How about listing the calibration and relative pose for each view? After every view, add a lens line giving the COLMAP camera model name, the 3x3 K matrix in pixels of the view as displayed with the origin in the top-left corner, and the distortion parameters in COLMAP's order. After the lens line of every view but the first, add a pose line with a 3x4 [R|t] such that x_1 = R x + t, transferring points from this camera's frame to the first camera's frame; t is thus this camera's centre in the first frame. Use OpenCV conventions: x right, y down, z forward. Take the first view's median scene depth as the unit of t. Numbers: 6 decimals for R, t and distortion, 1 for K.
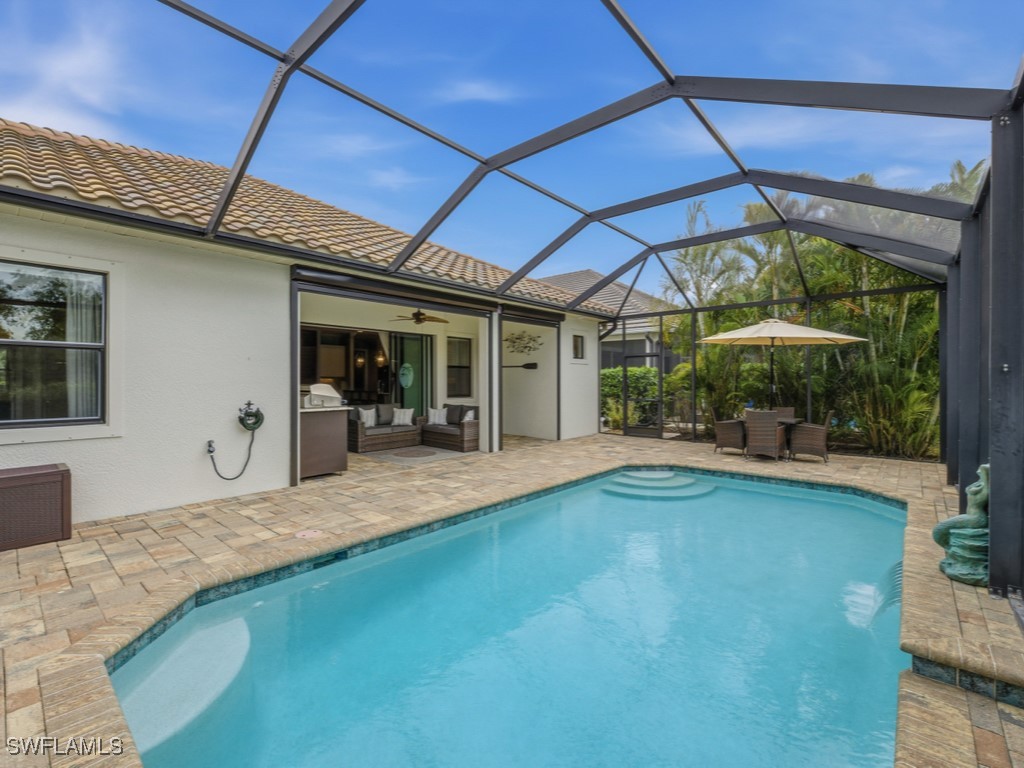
lens RADIAL K [[451.4, 0, 512.0], [0, 451.4, 384.0], [0, 0, 1]] dist [0.000733, -0.000009]
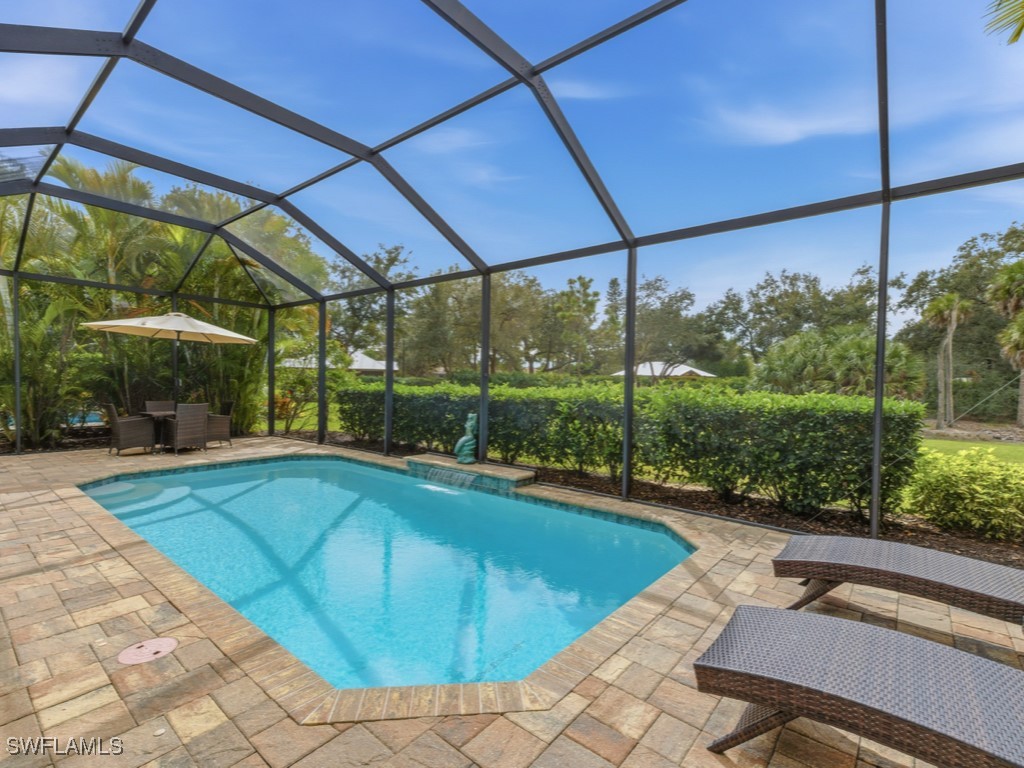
lens RADIAL K [[487.8, 0, 506.0], [0, 487.8, 387.9], [0, 0, 1]] dist [0.022043, -0.000214]
pose [[-0.017187, -0.013233, 0.999765, -0.818405], [-0.012240, 0.999840, 0.013023, -0.001286], [-0.999777, -0.012013, -0.017346, 0.445943]]
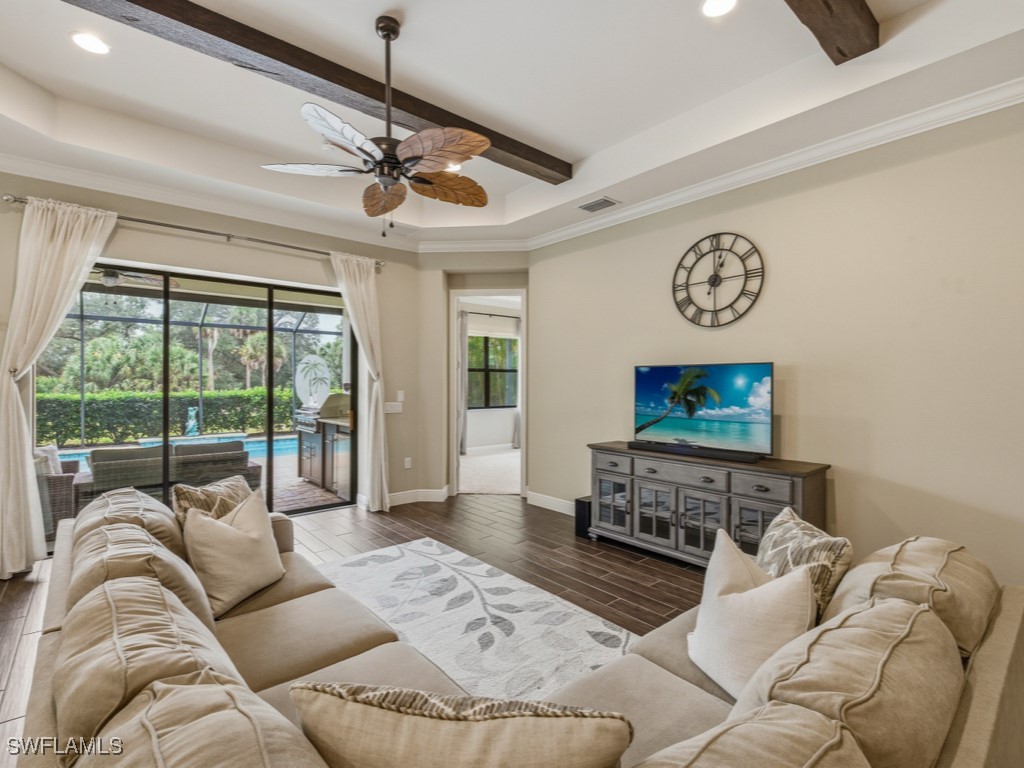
lens RADIAL K [[484.0, 0, 508.5], [0, 484.0, 385.5], [0, 0, 1]] dist [-0.002275, -0.000240]
pose [[-0.988776, -0.001296, 0.149401, -1.288478], [0.000307, 0.999943, 0.010706, -0.039000], [-0.149406, 0.010632, -0.988719, 2.580351]]
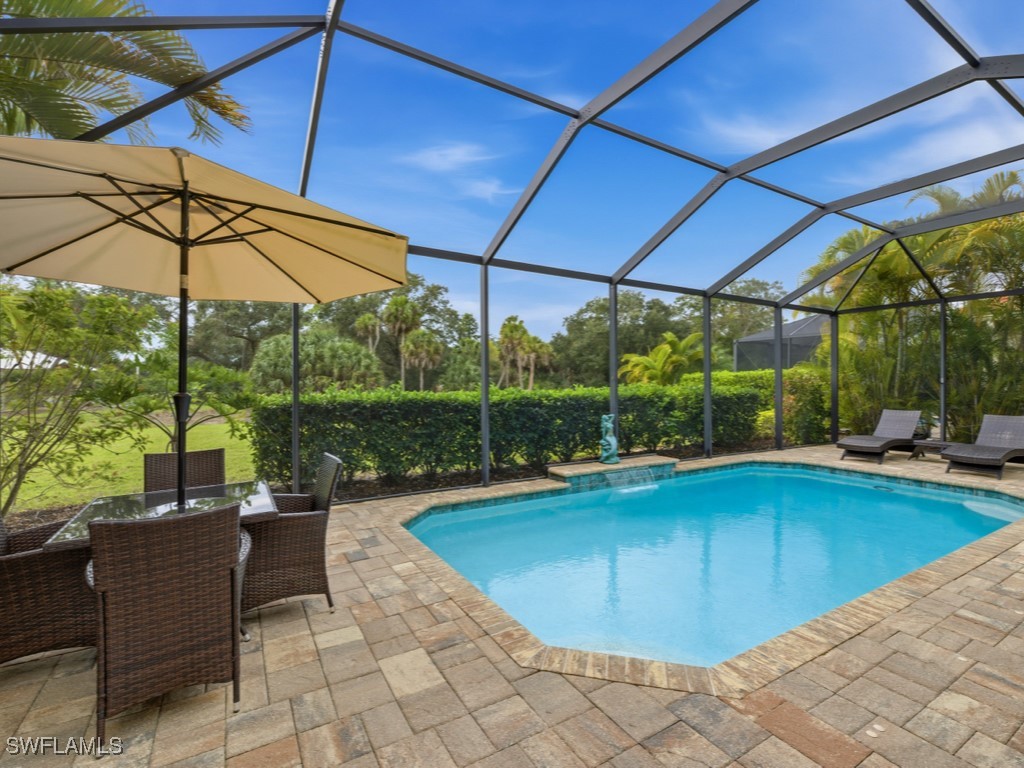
lens RADIAL K [[466.9, 0, 512.0], [0, 466.9, 384.0], [0, 0, 1]] dist [-0.003916, -0.000499]
pose [[-0.952419, -0.003672, 0.304770, 0.405570], [-0.000704, 0.999951, 0.009848, -0.013401], [-0.304791, 0.009165, -0.952375, 1.900204]]
